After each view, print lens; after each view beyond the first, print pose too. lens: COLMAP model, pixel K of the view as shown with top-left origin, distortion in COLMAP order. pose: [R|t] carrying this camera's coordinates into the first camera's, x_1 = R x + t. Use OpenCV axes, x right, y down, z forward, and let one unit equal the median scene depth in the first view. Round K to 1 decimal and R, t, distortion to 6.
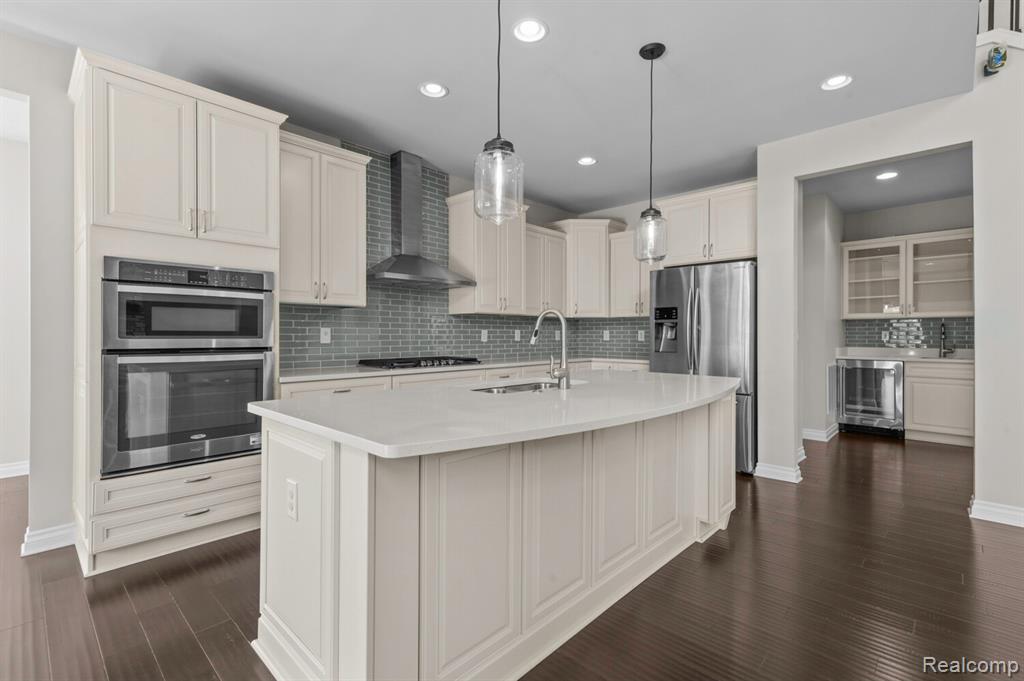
lens RADIAL K [[466.7, 0, 509.1], [0, 466.7, 340.1], [0, 0, 1]] dist [0.012292, -0.000458]
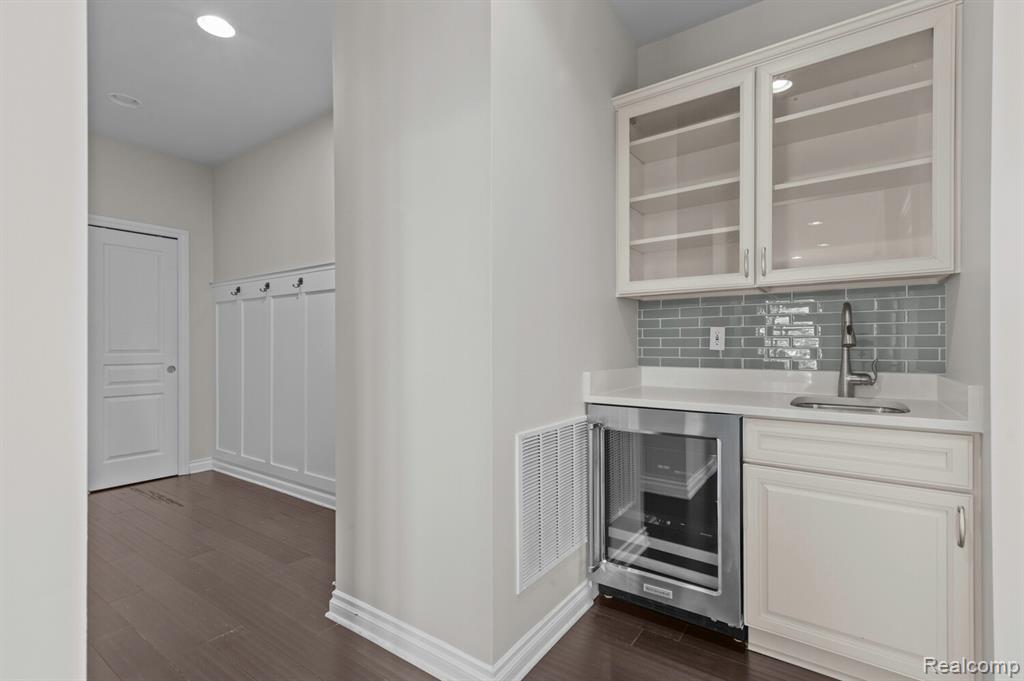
lens RADIAL K [[466.7, 0, 517.6], [0, 466.7, 346.9], [0, 0, 1]] dist [0.012292, -0.000458]
pose [[0.989557, -0.006969, 0.143974, 0.603135], [0.006887, 0.999976, 0.001064, -0.003726], [-0.143978, -0.000061, 0.989581, 0.663123]]
